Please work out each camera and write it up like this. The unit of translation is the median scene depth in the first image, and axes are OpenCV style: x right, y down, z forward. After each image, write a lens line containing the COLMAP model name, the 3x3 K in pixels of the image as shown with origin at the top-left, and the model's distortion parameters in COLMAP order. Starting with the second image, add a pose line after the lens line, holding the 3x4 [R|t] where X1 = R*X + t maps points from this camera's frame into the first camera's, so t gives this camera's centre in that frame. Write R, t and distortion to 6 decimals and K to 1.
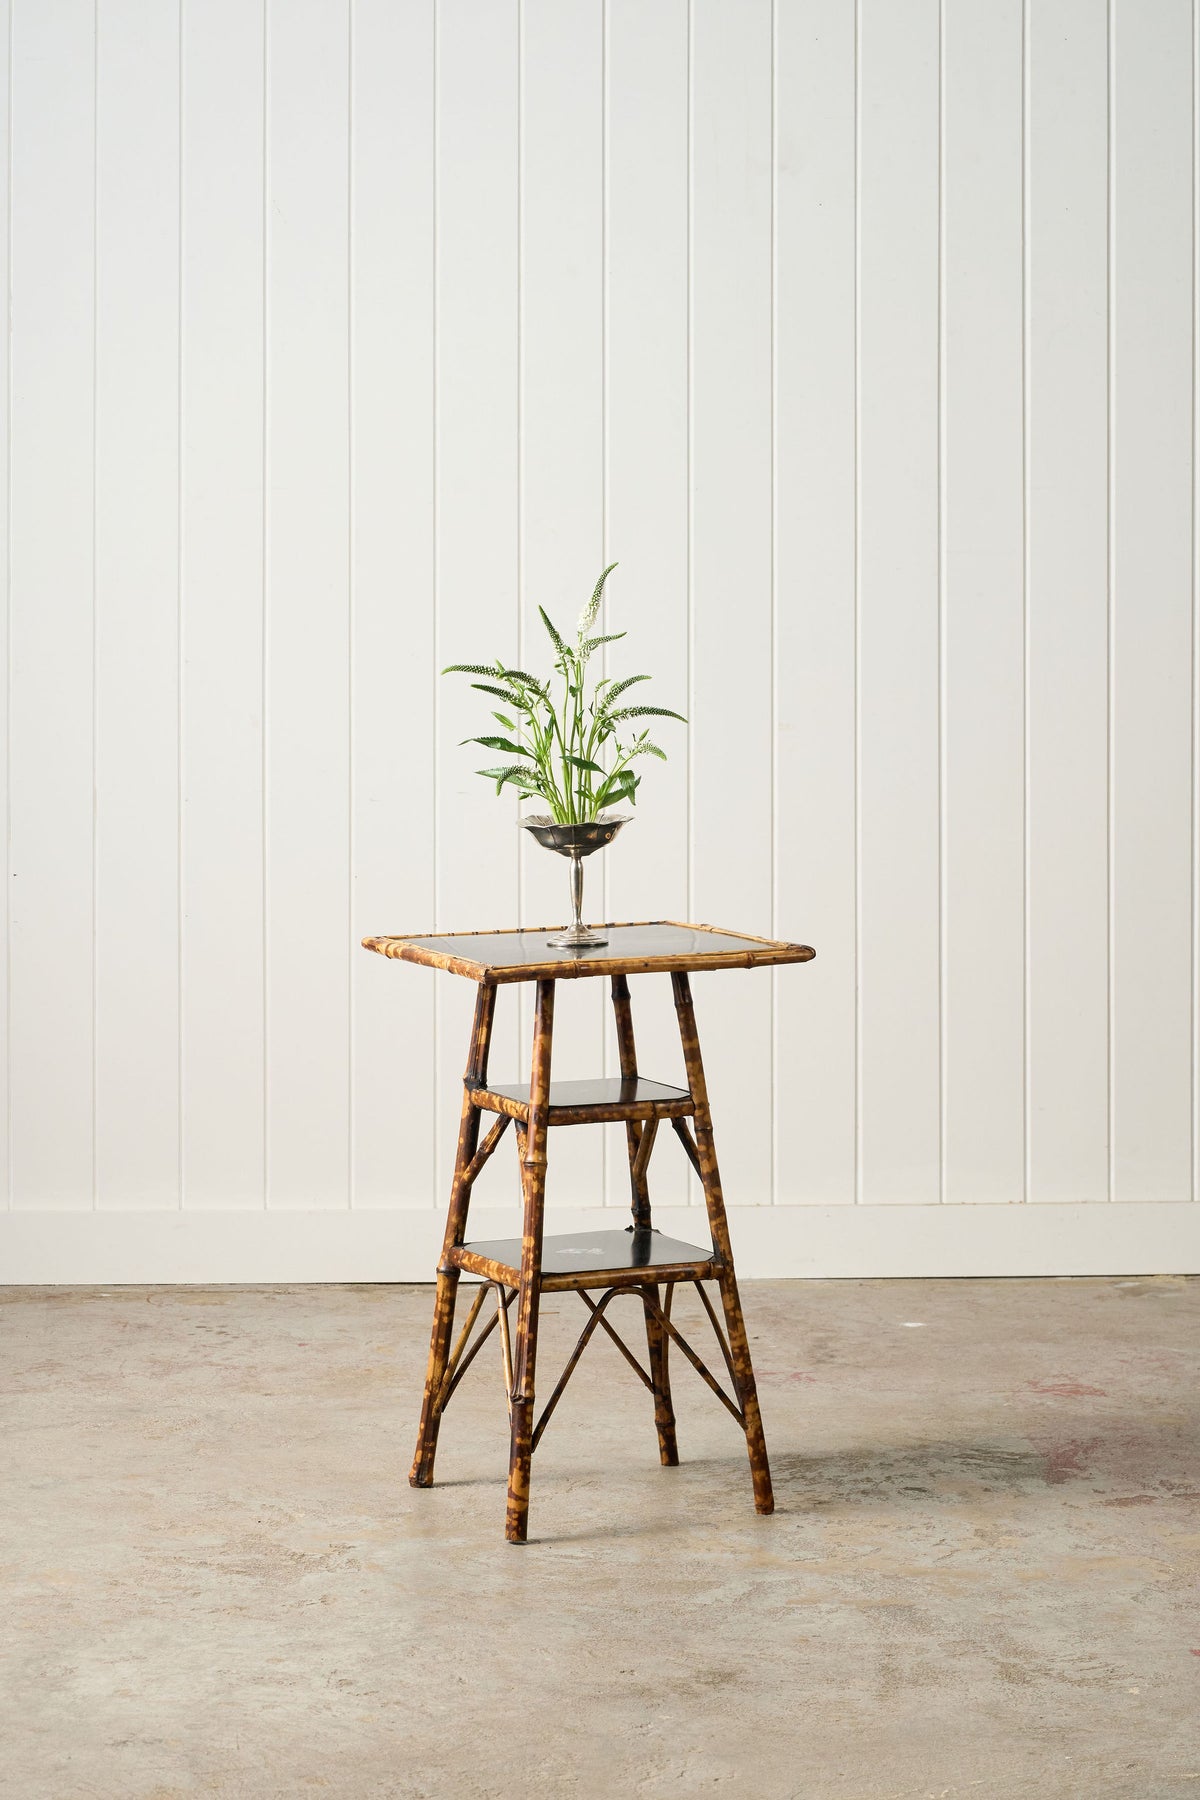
lens RADIAL K [[4324.3, 0, 597.7], [0, 4324.3, 444.0], [0, 0, 1]] dist [0.030029, -0.102474]
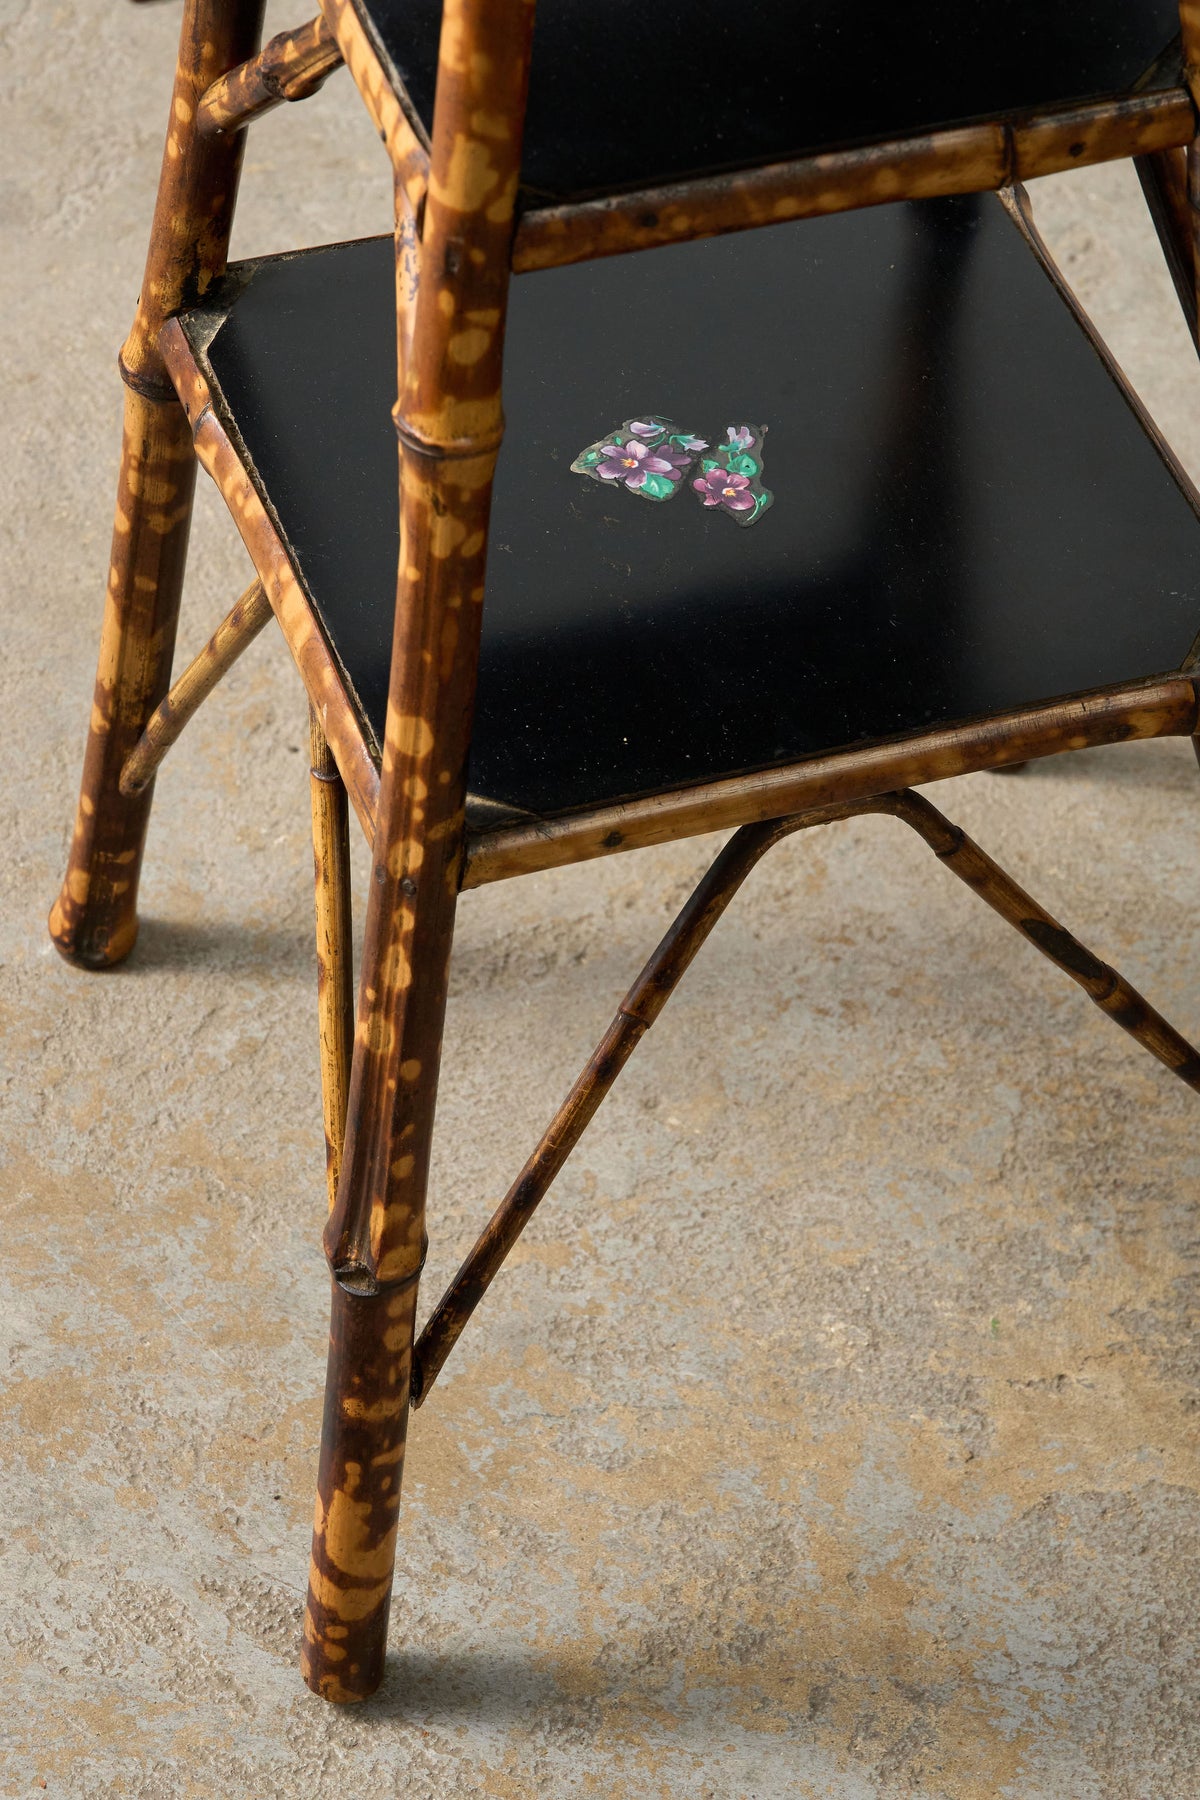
lens RADIAL K [[5365.3, 0, 572.8], [0, 5365.3, 555.4], [0, 0, 1]] dist [-0.030912, 0.319869]
pose [[0.995780, 0.074067, -0.054189, 0.007184], [-0.017255, 0.731035, 0.682122, -0.015898], [0.090137, -0.678308, 0.729228, 0.784350]]
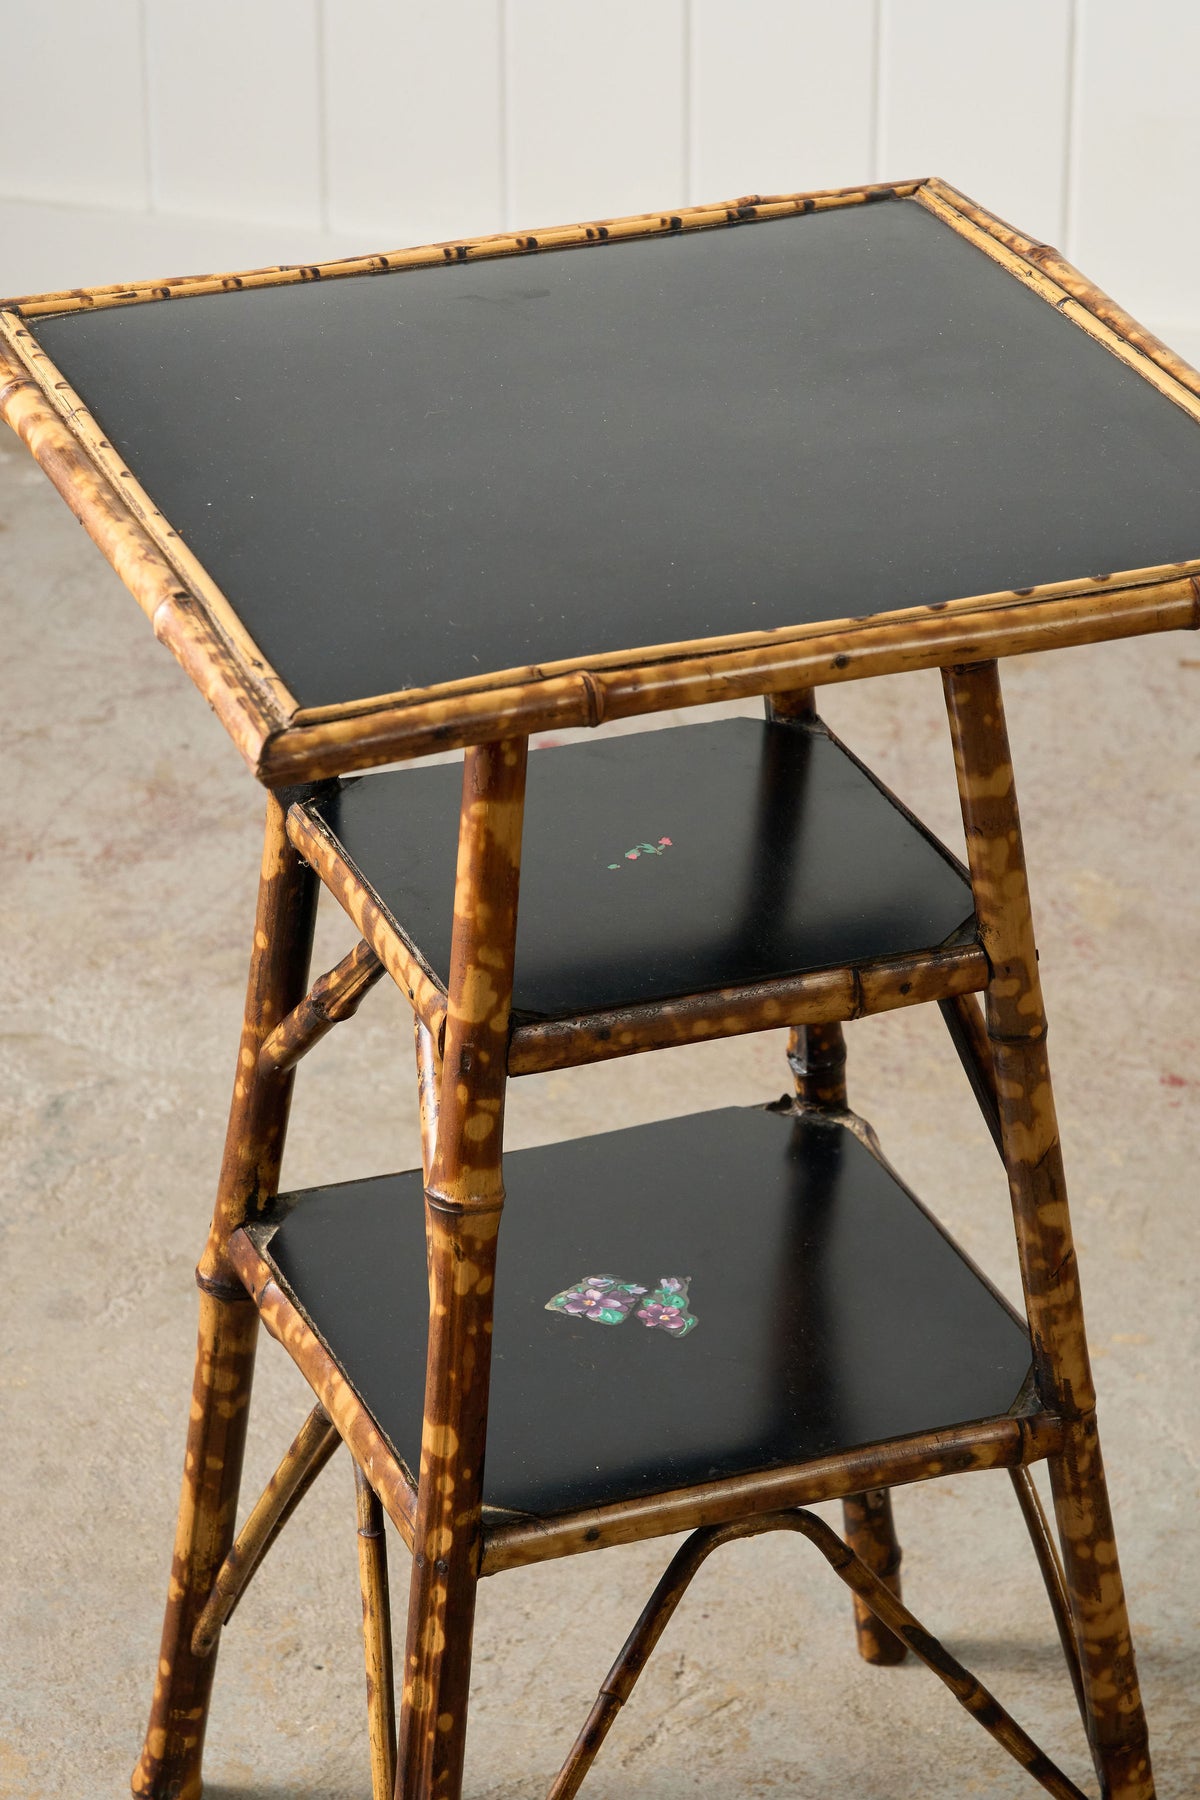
lens RADIAL K [[5365.3, 0, 572.8], [0, 5365.3, 555.4], [0, 0, 1]] dist [-0.030912, 0.319869]
pose [[0.998848, 0.022771, -0.042251, 0.008143], [-0.003274, 0.910568, 0.413346, -0.031437], [0.047885, -0.412731, 0.909593, 0.663912]]
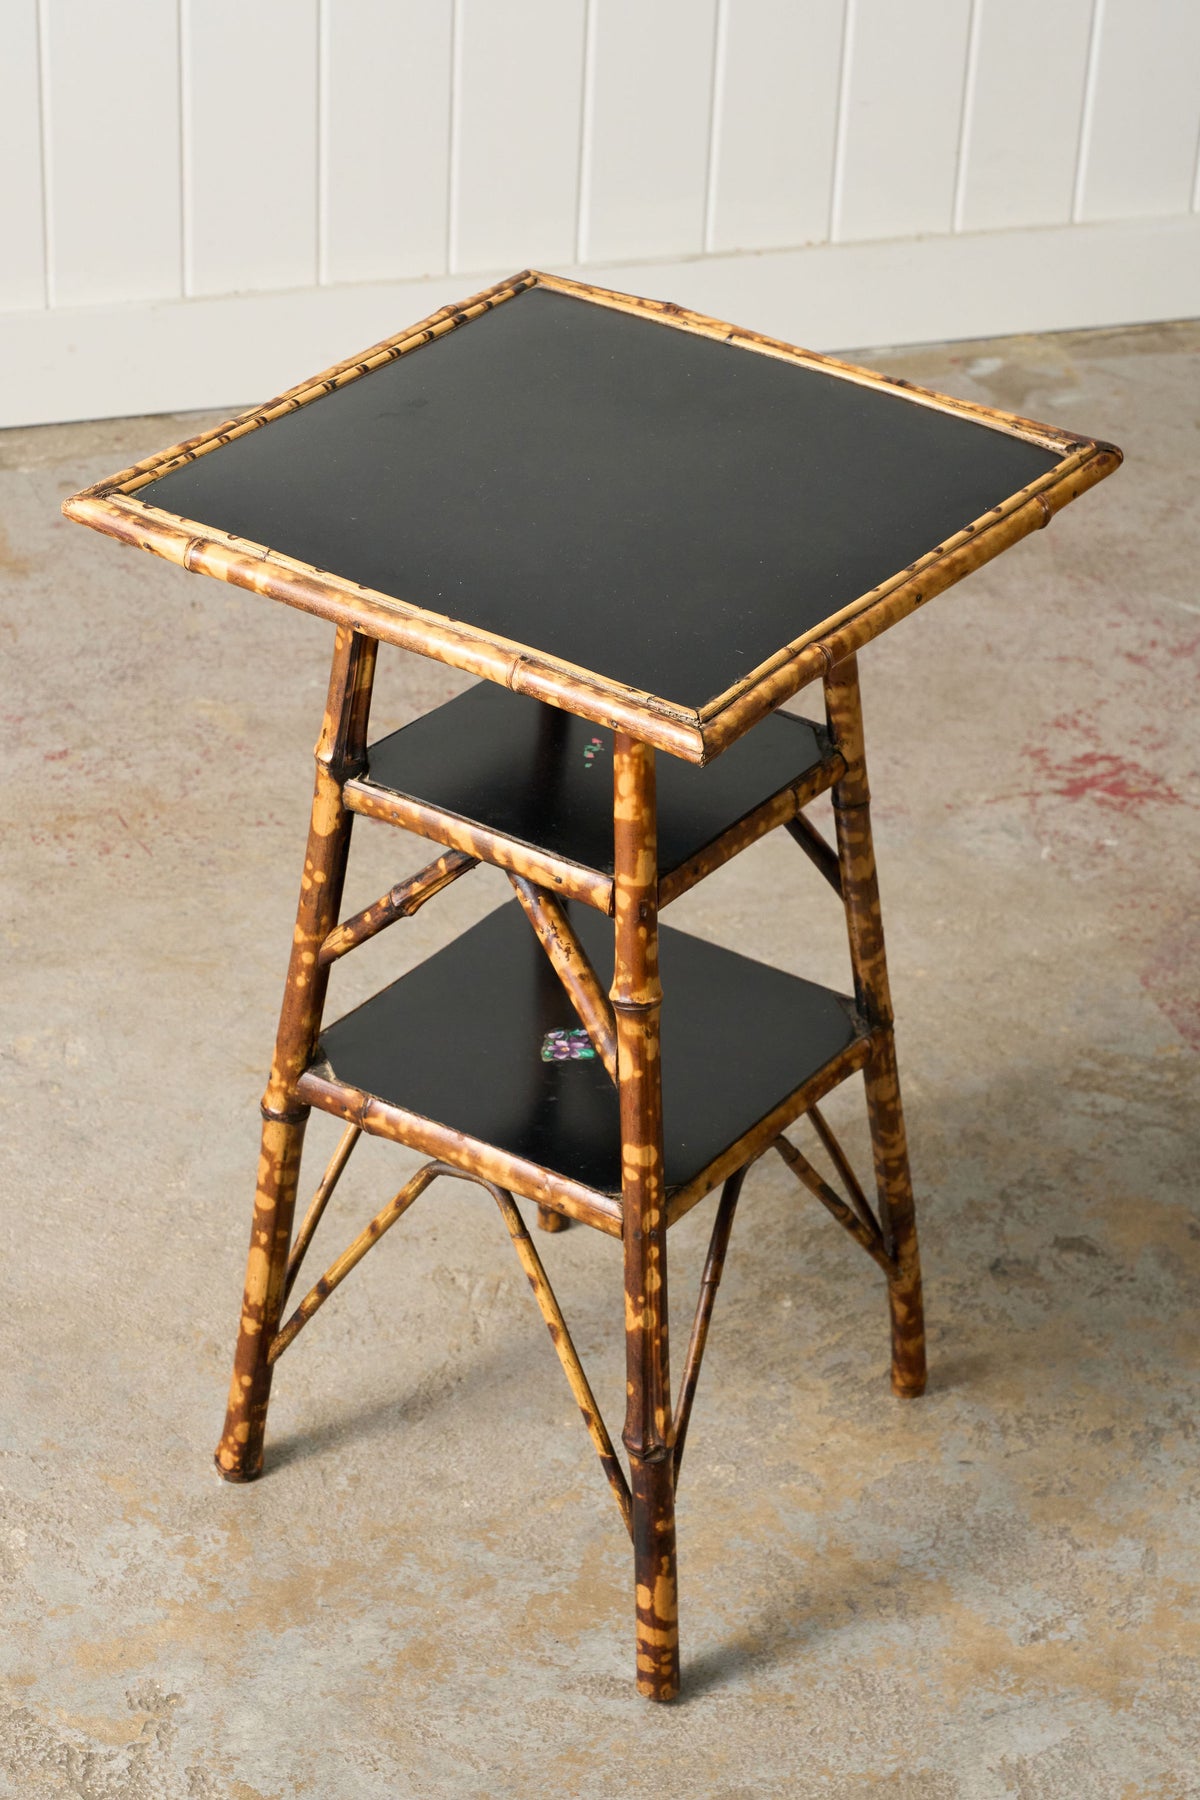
lens RADIAL K [[3923.8, 0, 595.1], [0, 3923.8, 735.3], [0, 0, 1]] dist [0.003512, 0.024879]
pose [[0.851176, -0.225329, 0.474052, -0.209338], [-0.047291, 0.866568, 0.496814, -0.067049], [-0.522745, -0.445294, 0.726946, 0.697226]]
